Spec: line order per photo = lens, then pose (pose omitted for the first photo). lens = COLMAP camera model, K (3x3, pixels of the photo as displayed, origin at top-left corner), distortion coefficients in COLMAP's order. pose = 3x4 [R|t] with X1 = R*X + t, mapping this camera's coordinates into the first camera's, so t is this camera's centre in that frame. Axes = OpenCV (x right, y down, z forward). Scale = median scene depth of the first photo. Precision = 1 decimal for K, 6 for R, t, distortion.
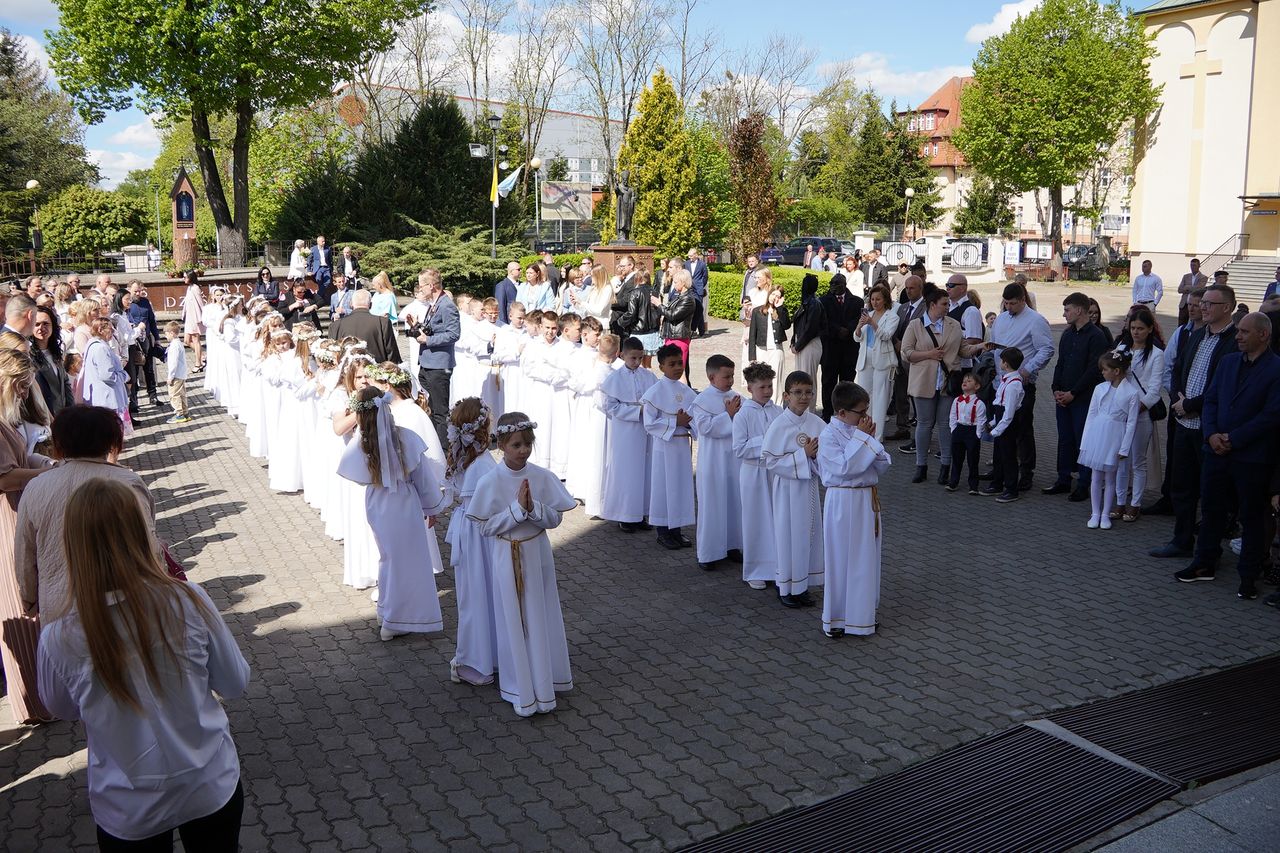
lens RADIAL K [[1301.5, 0, 638.1], [0, 1301.5, 443.9], [0, 0, 1]] dist [-0.172301, 0.249294]
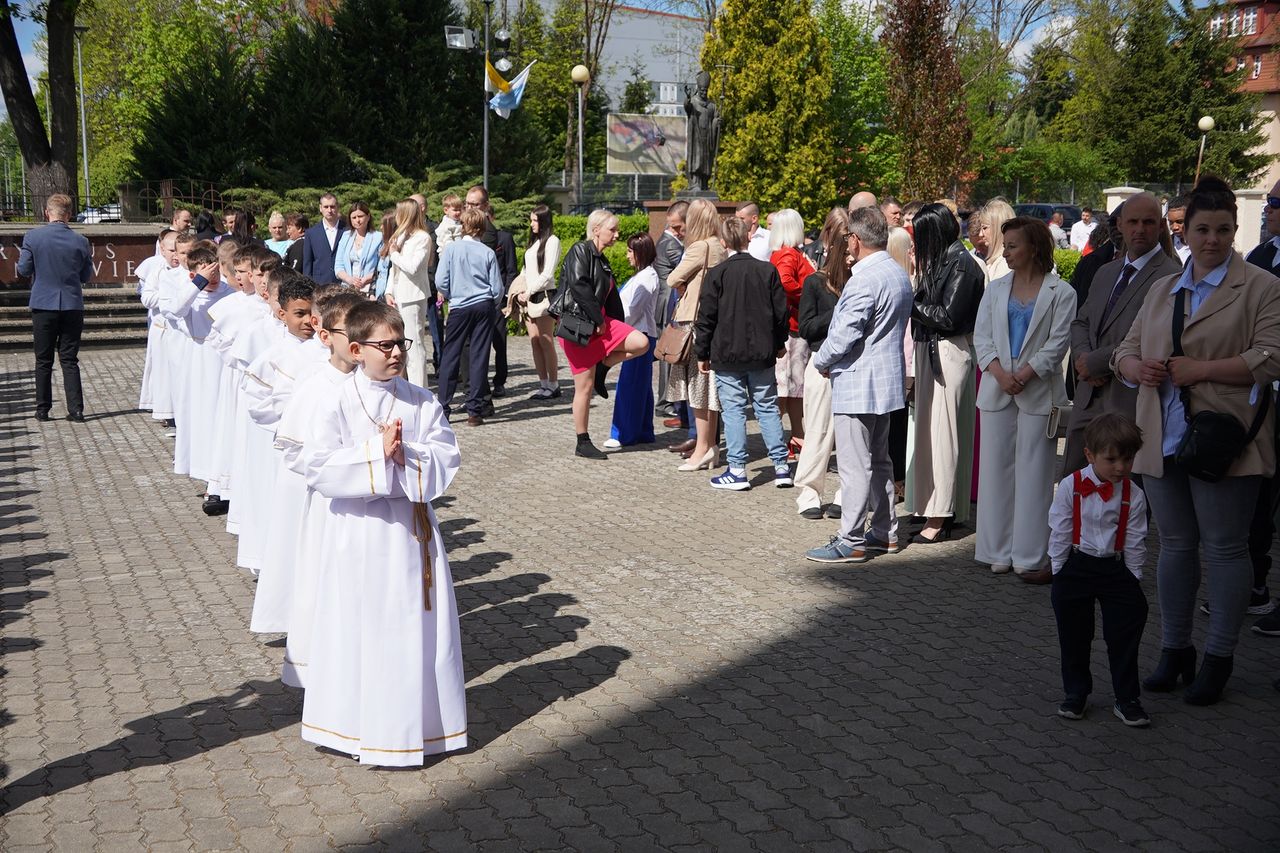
lens RADIAL K [[1595.5, 0, 641.9], [0, 1595.5, 450.6], [0, 0, 1]] dist [-0.092983, 0.408585]
pose [[0.990283, 0.031790, -0.135384, 0.063057], [-0.036401, 0.998834, -0.031721, -0.014112], [0.134218, 0.036341, 0.990285, 0.269015]]
